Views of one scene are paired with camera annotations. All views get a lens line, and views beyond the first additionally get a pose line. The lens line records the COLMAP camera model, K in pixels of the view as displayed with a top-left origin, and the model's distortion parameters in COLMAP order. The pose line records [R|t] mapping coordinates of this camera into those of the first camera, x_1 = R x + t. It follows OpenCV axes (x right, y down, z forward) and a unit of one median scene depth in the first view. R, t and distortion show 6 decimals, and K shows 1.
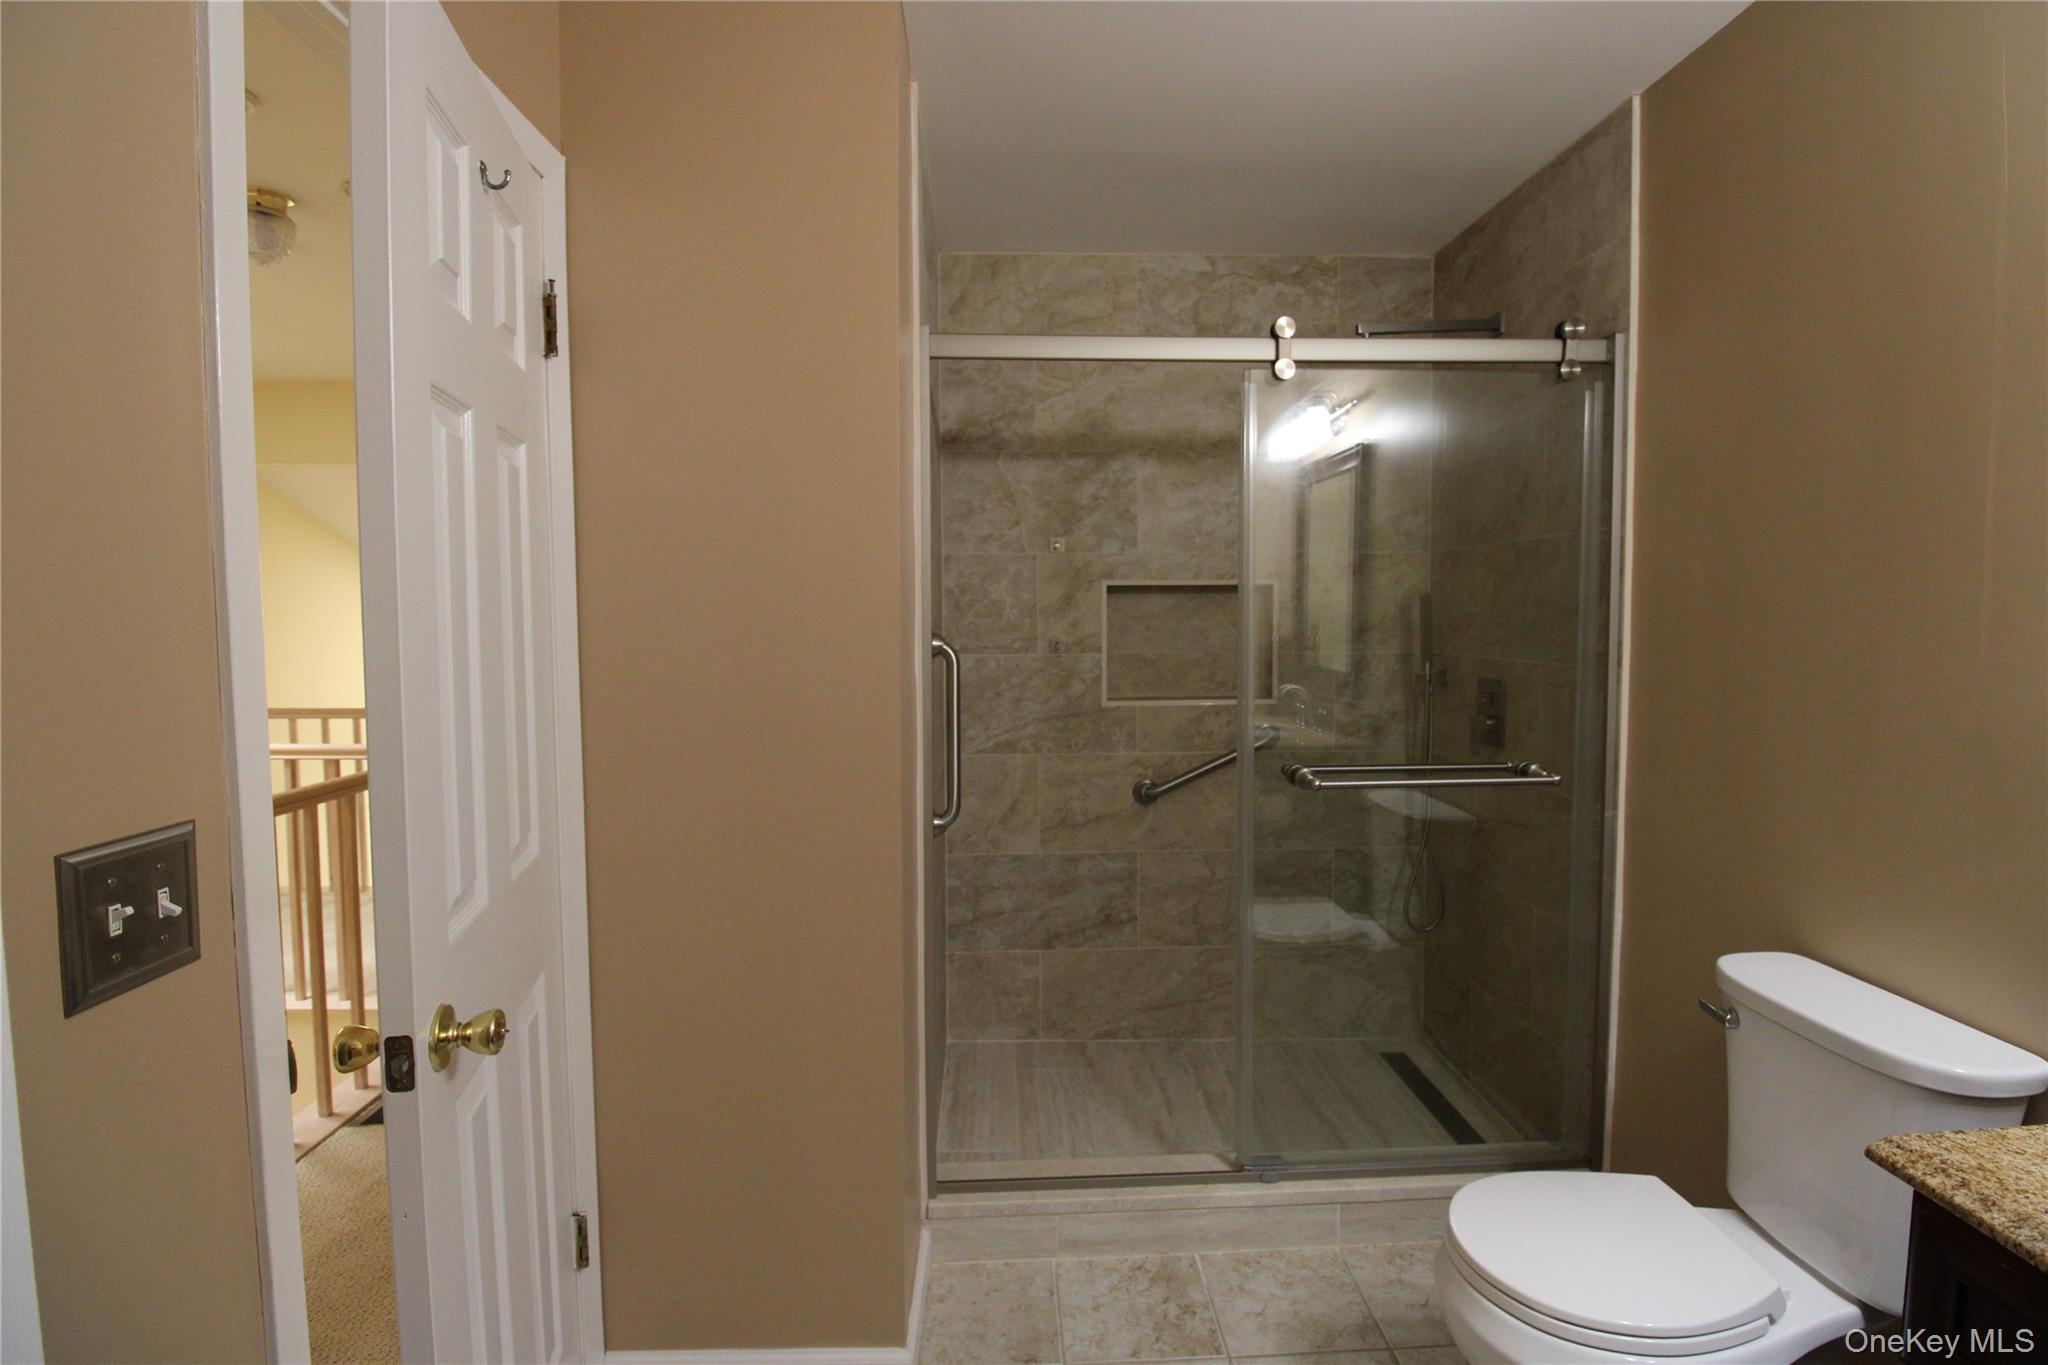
lens RADIAL K [[947.6, 0, 1042.1], [0, 947.6, 662.9], [0, 0, 1]] dist [0.003084, -0.015323]
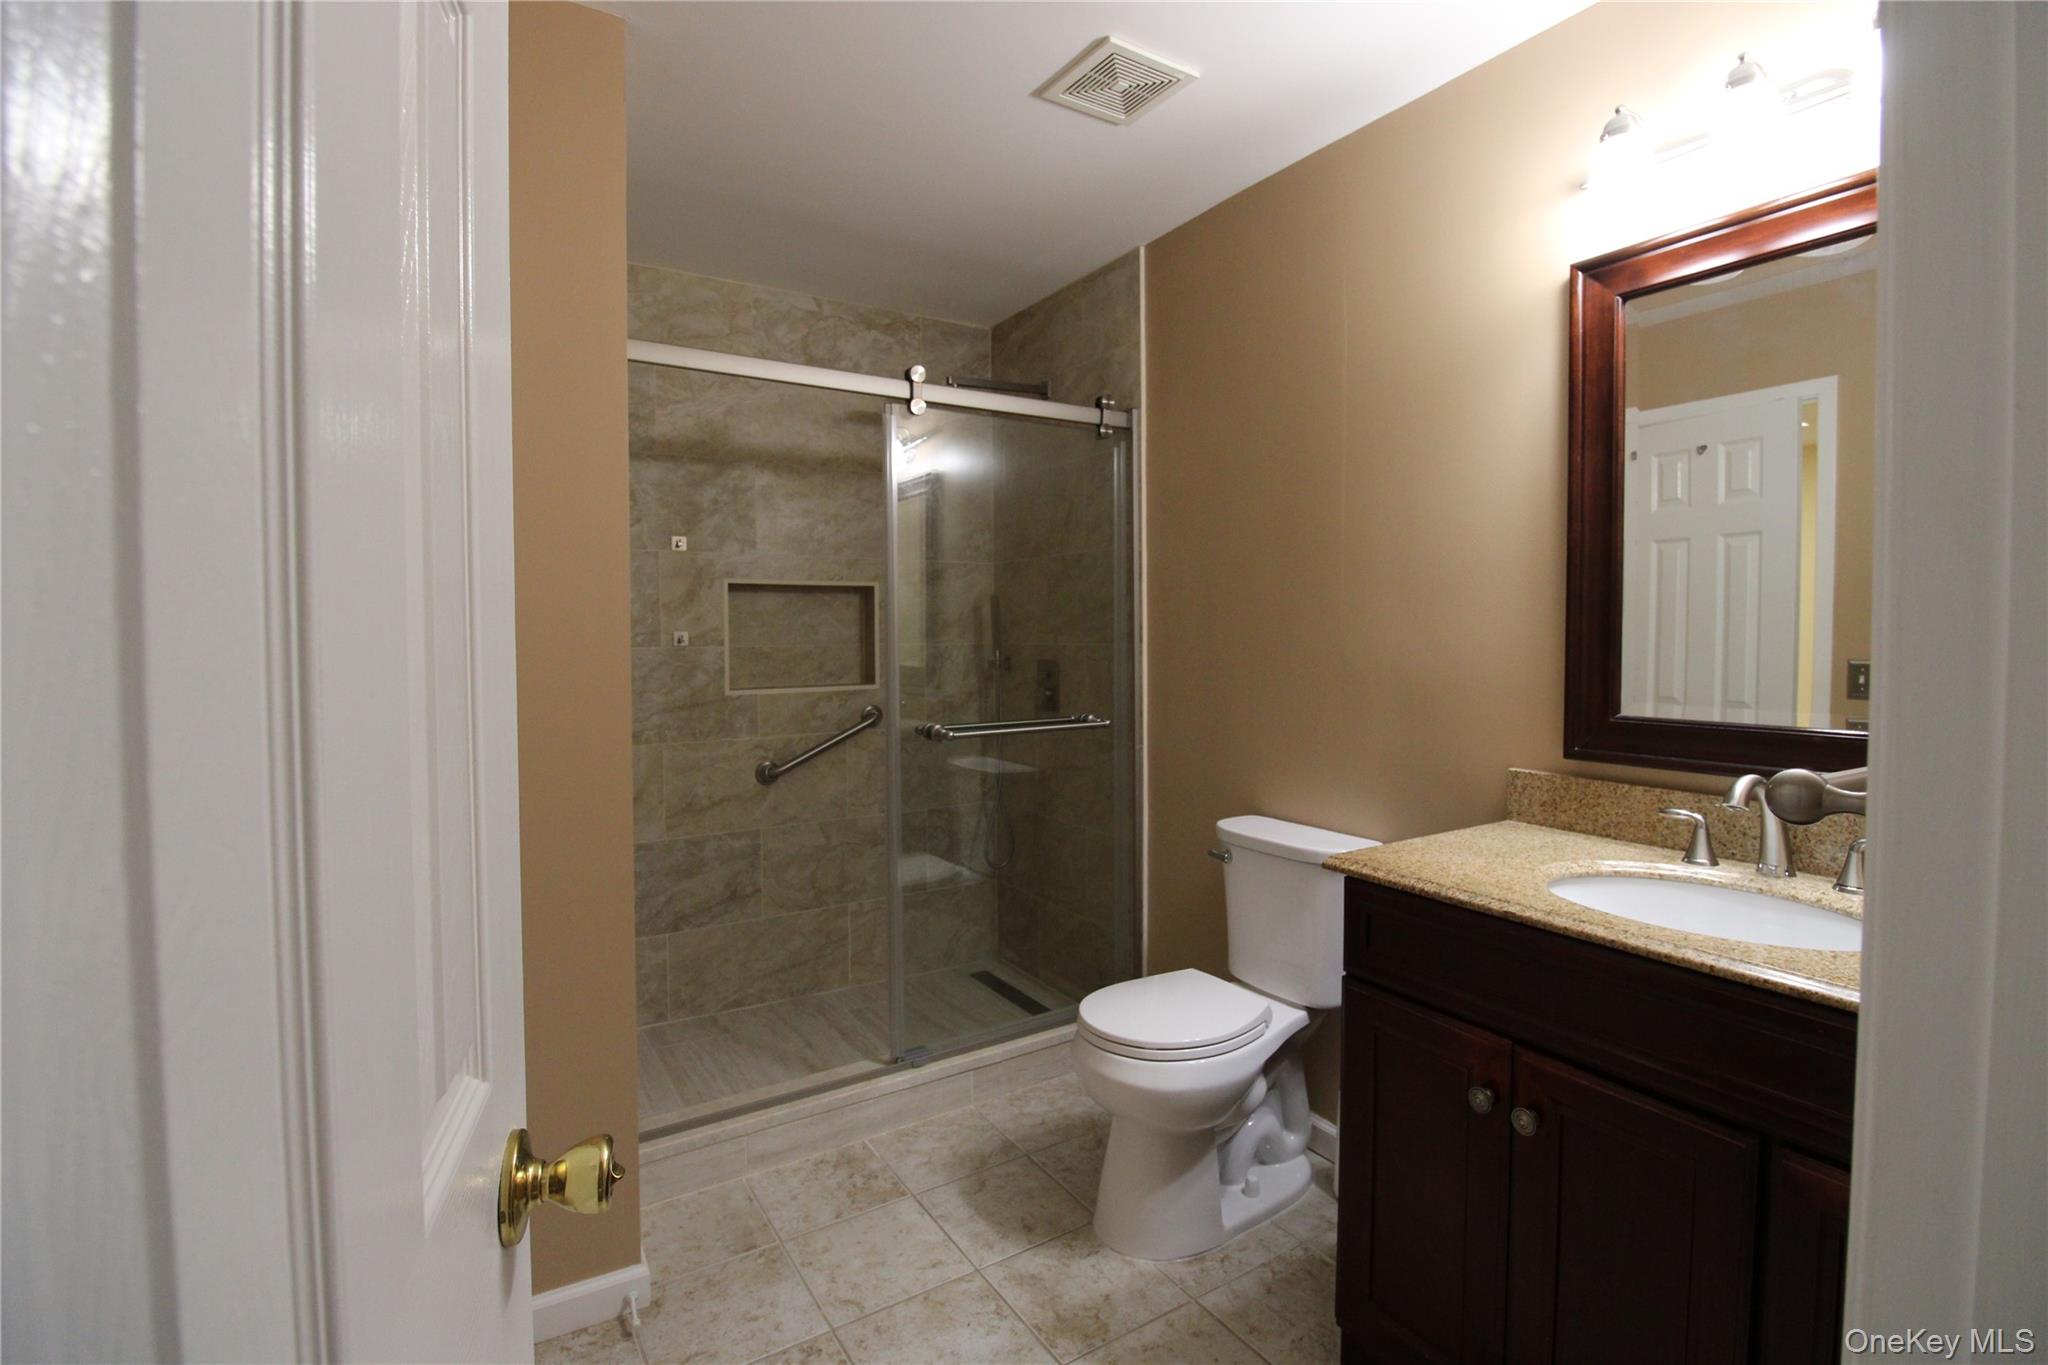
lens RADIAL K [[947.6, 0, 1042.1], [0, 947.6, 662.9], [0, 0, 1]] dist [0.003084, -0.015323]
pose [[0.867866, -0.016113, 0.496538, -0.161760], [0.029903, 0.999356, -0.019837, 0.041899], [-0.495898, 0.032064, 0.867789, -0.114117]]
